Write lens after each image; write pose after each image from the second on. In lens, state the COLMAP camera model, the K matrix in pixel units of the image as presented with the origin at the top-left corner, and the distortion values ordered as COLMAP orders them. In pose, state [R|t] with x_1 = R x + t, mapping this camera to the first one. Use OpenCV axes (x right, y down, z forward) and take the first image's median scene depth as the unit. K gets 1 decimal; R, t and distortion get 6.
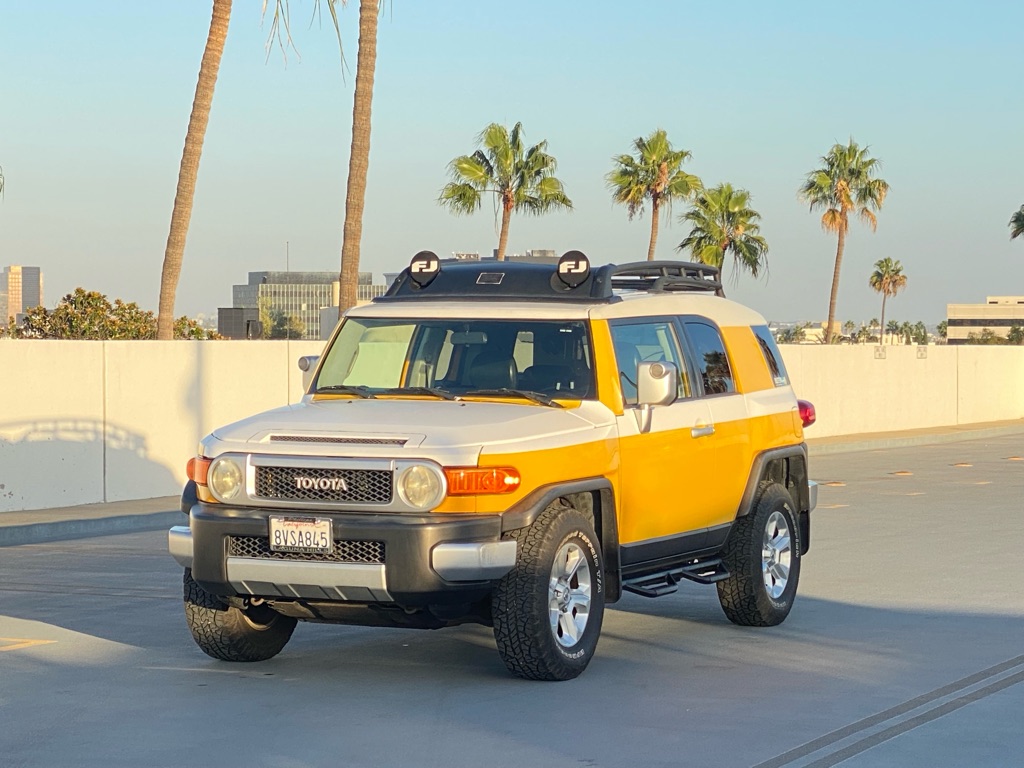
lens RADIAL K [[2663.5, 0, 514.1], [0, 2663.5, 411.7], [0, 0, 1]] dist [0.122380, -0.034603]
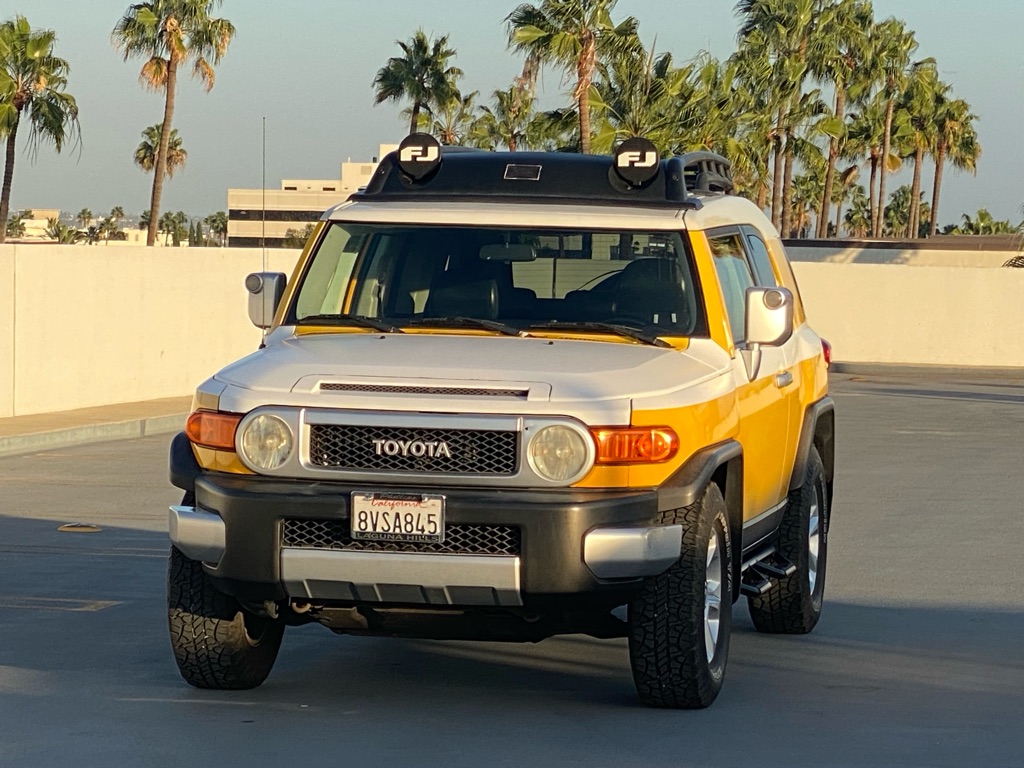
lens RADIAL K [[3706.8, 0, 570.5], [0, 3706.8, 385.2], [0, 0, 1]] dist [-0.077922, 4.240981]
pose [[0.967072, 0.005481, 0.254444, -0.281860], [-0.008880, 0.999886, 0.012209, -0.003409], [-0.254348, -0.014066, 0.967010, -0.006937]]
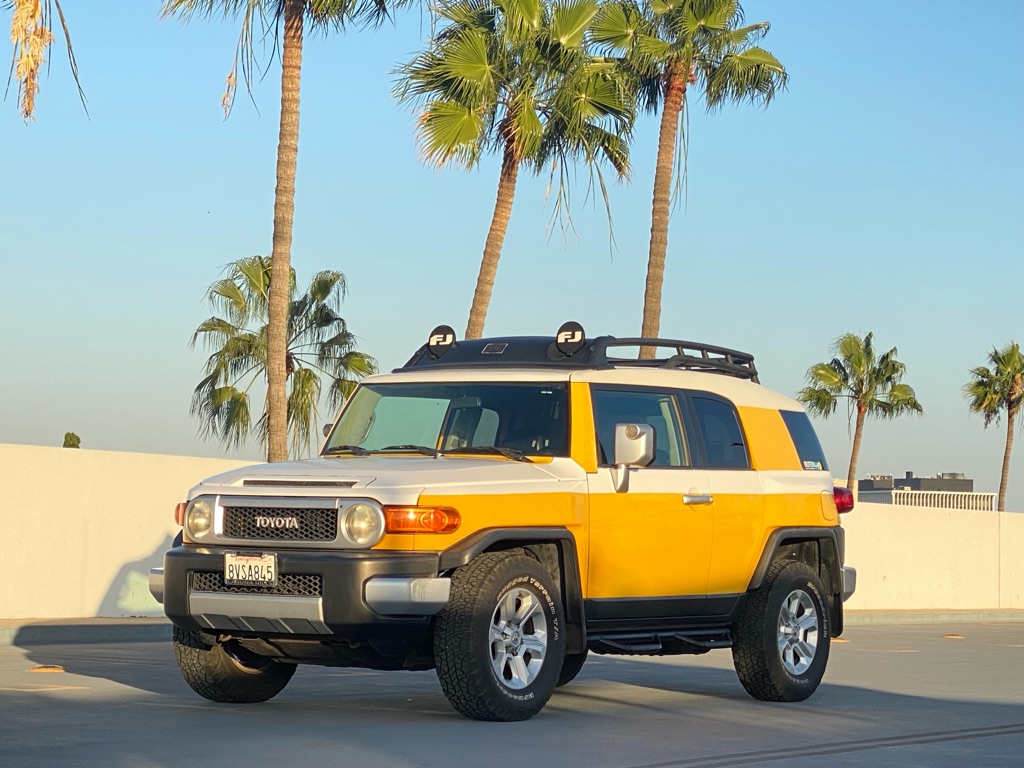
lens RADIAL K [[2451.6, 0, 554.6], [0, 2451.6, 383.3], [0, 0, 1]] dist [0.075894, 0.593543]
pose [[0.988625, 0.009917, -0.150076, 0.173571], [-0.024245, 0.995282, -0.093941, 0.058550], [0.148436, 0.096511, 0.984201, 0.058652]]
